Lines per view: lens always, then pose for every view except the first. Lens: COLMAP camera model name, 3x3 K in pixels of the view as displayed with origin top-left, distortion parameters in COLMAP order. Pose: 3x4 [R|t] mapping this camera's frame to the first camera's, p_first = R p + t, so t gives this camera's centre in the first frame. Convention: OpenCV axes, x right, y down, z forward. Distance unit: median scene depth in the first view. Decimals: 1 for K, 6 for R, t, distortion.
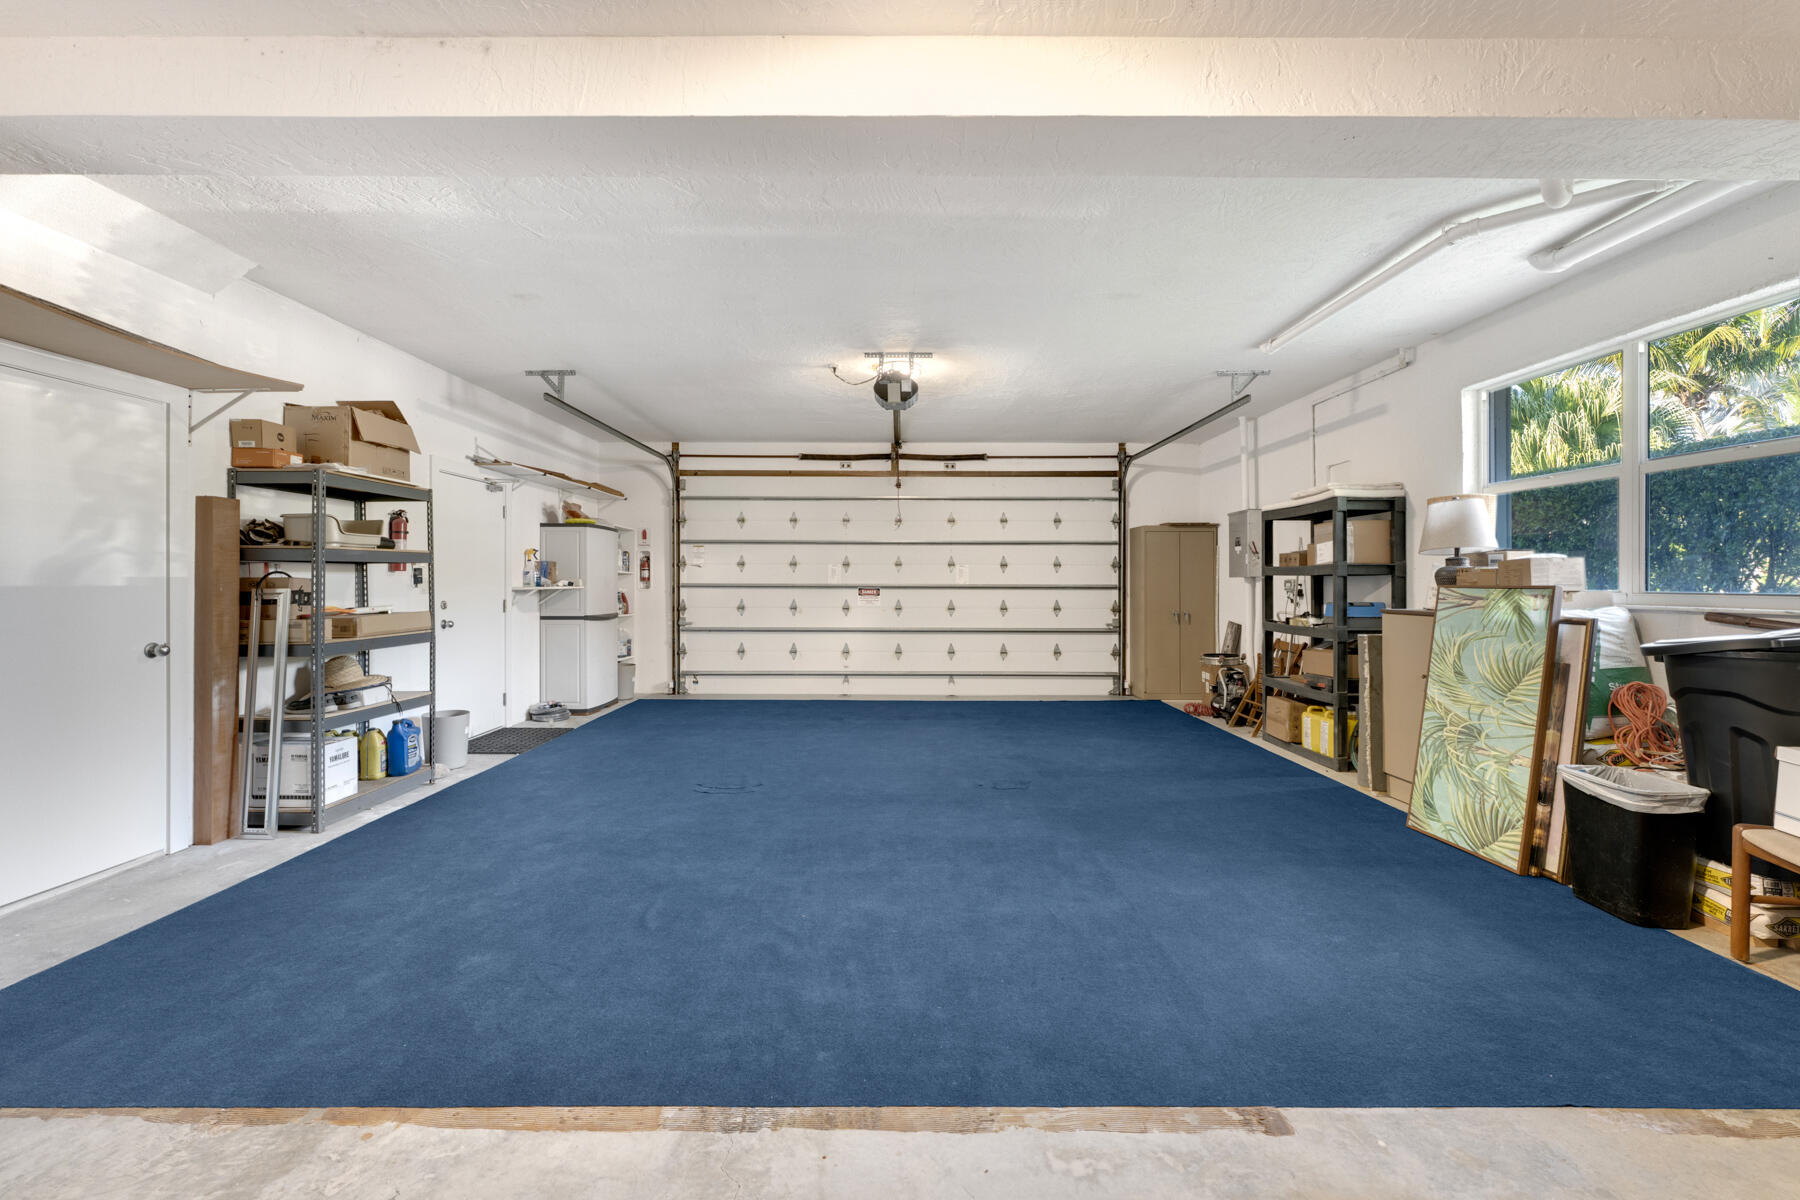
lens RADIAL K [[1096.4, 0, 900.0], [0, 1096.4, 600.0], [0, 0, 1]] dist [0.000124, -0.000007]
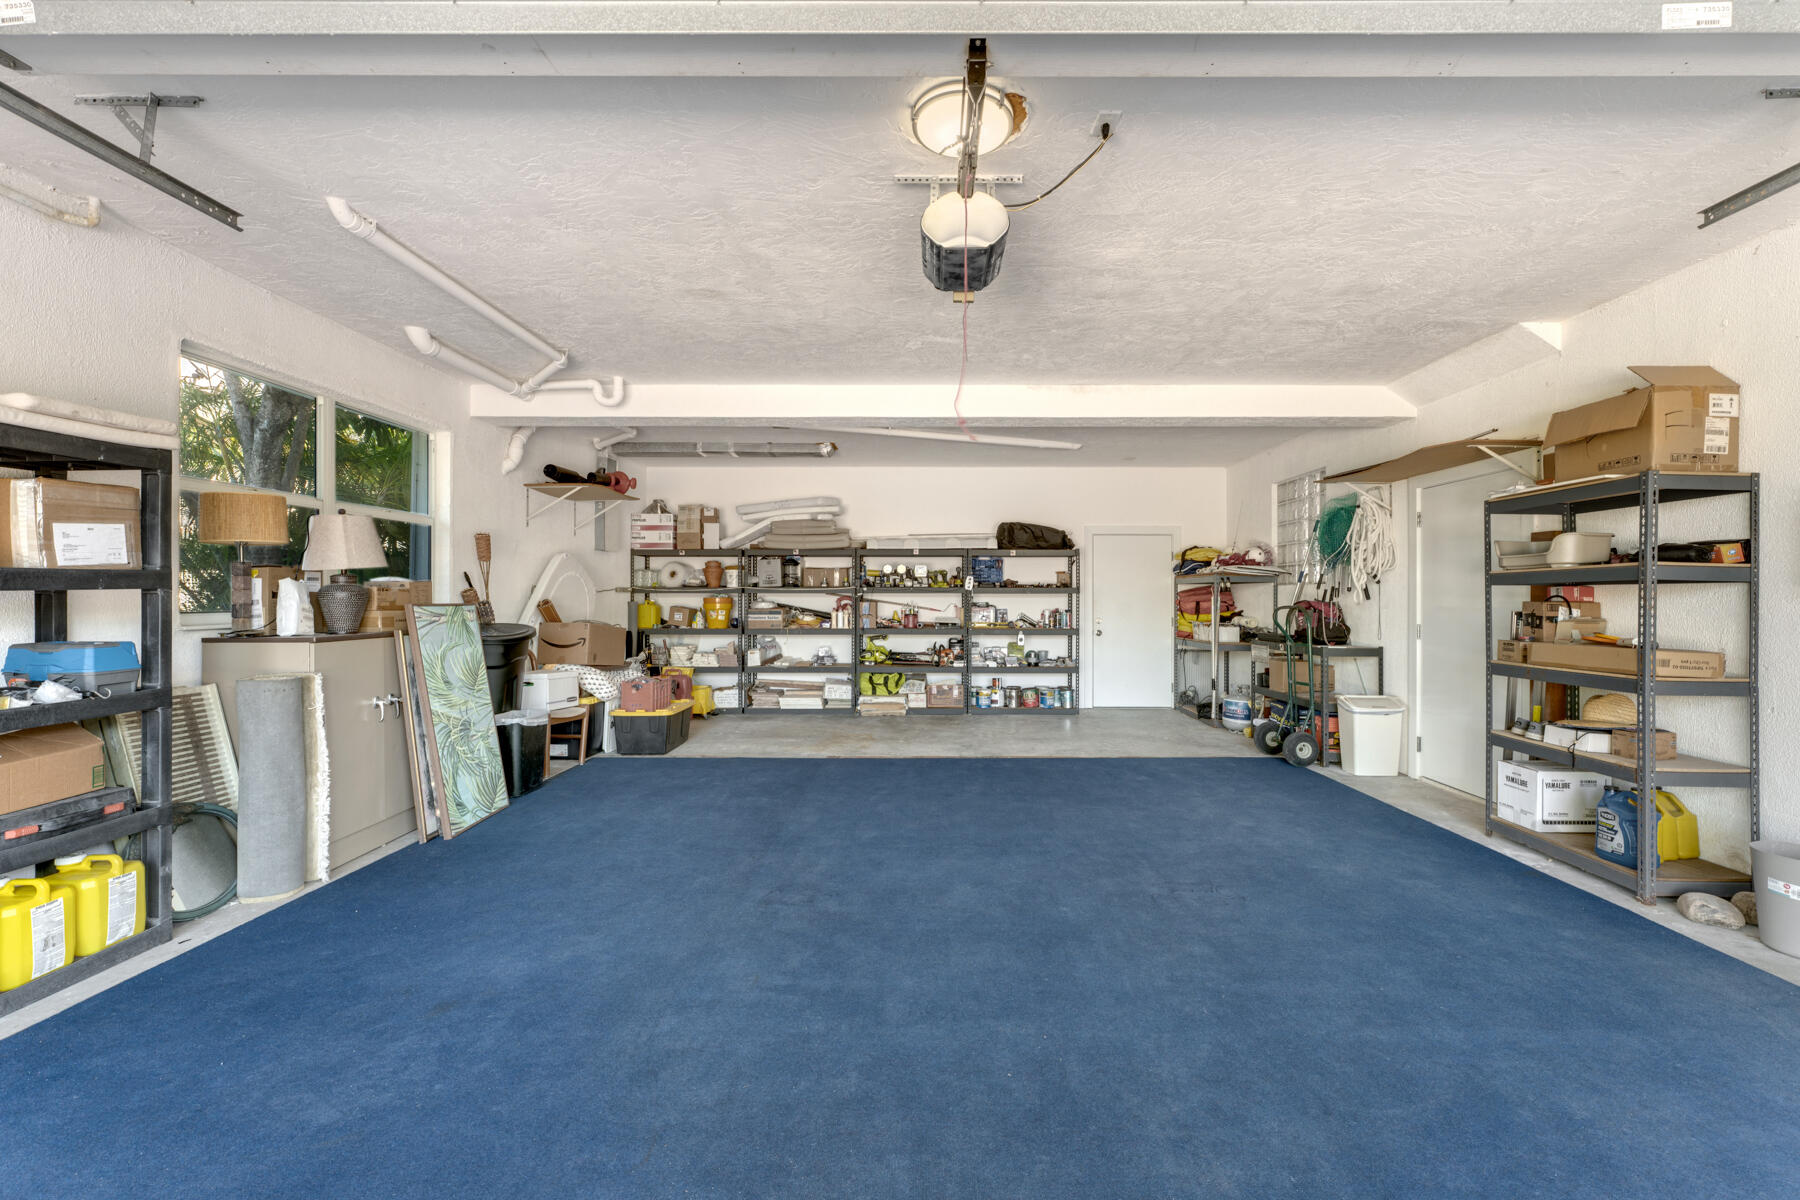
lens RADIAL K [[1096.4, 0, 900.0], [0, 1096.4, 600.0], [0, 0, 1]] dist [0.000124, -0.000007]
pose [[-0.999896, -0.003746, 0.013926, 0.029883], [-0.003549, 0.999894, 0.014120, -0.033996], [-0.013978, 0.014069, -0.999803, 2.065638]]
